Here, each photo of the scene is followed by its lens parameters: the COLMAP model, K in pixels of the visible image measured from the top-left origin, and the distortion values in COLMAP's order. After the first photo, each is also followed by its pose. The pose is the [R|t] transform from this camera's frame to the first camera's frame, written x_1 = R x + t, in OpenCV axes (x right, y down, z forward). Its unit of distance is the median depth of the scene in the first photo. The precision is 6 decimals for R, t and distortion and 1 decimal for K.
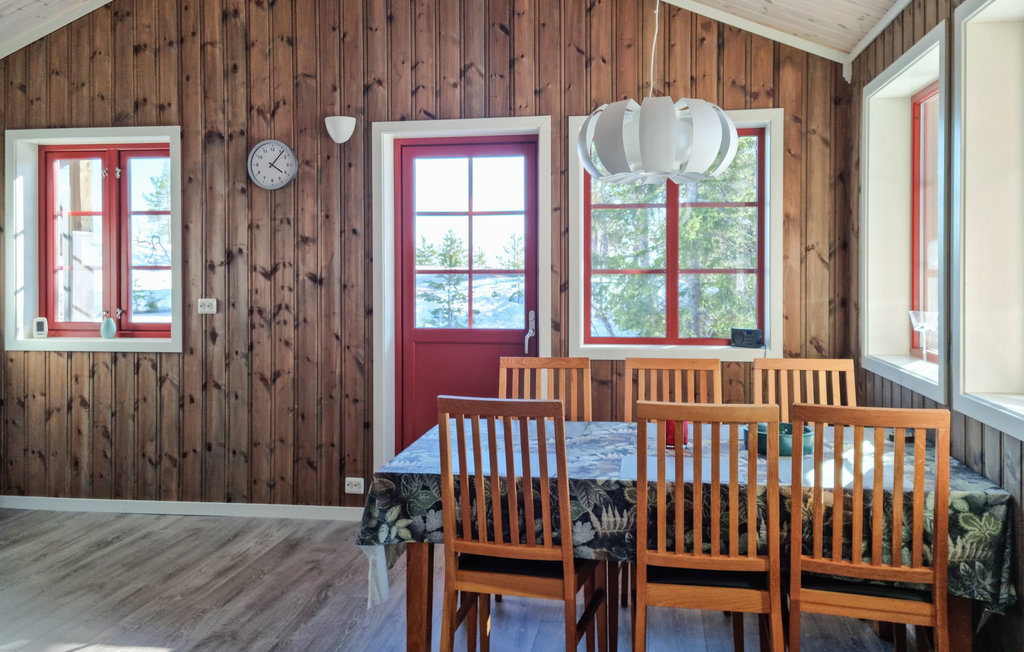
lens RADIAL K [[911.8, 0, 514.8], [0, 911.8, 310.7], [0, 0, 1]] dist [0.093216, 0.003172]
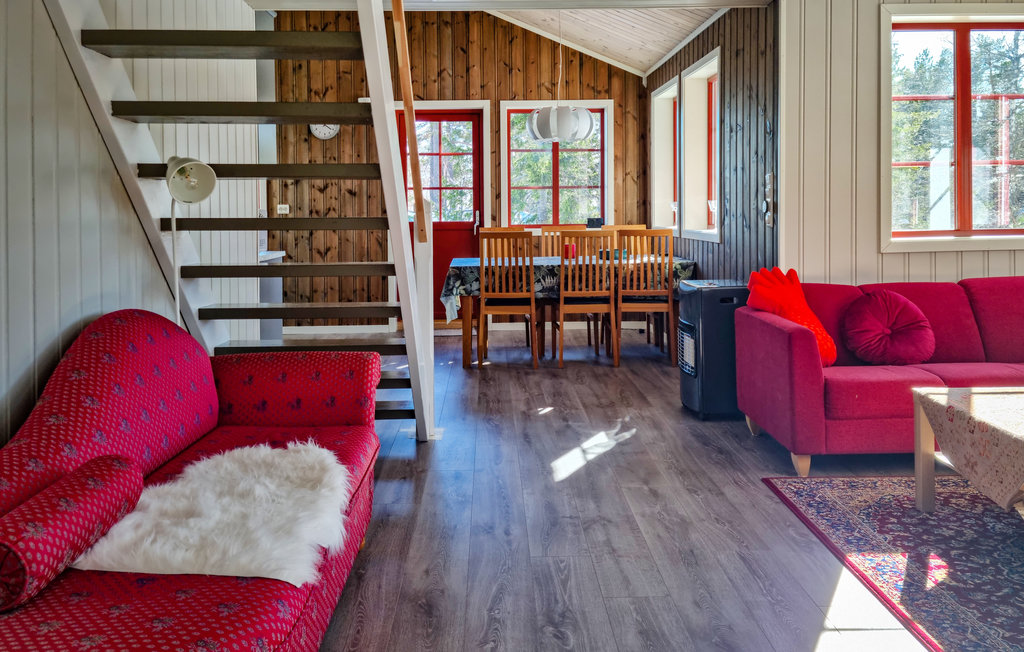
lens RADIAL K [[911.8, 0, 514.8], [0, 911.8, 310.7], [0, 0, 1]] dist [0.093216, 0.003172]
pose [[0.983743, -0.026375, 0.177635, -0.249041], [0.014215, 0.997489, 0.069385, 0.078154], [-0.179019, -0.065732, 0.981647, -0.823616]]
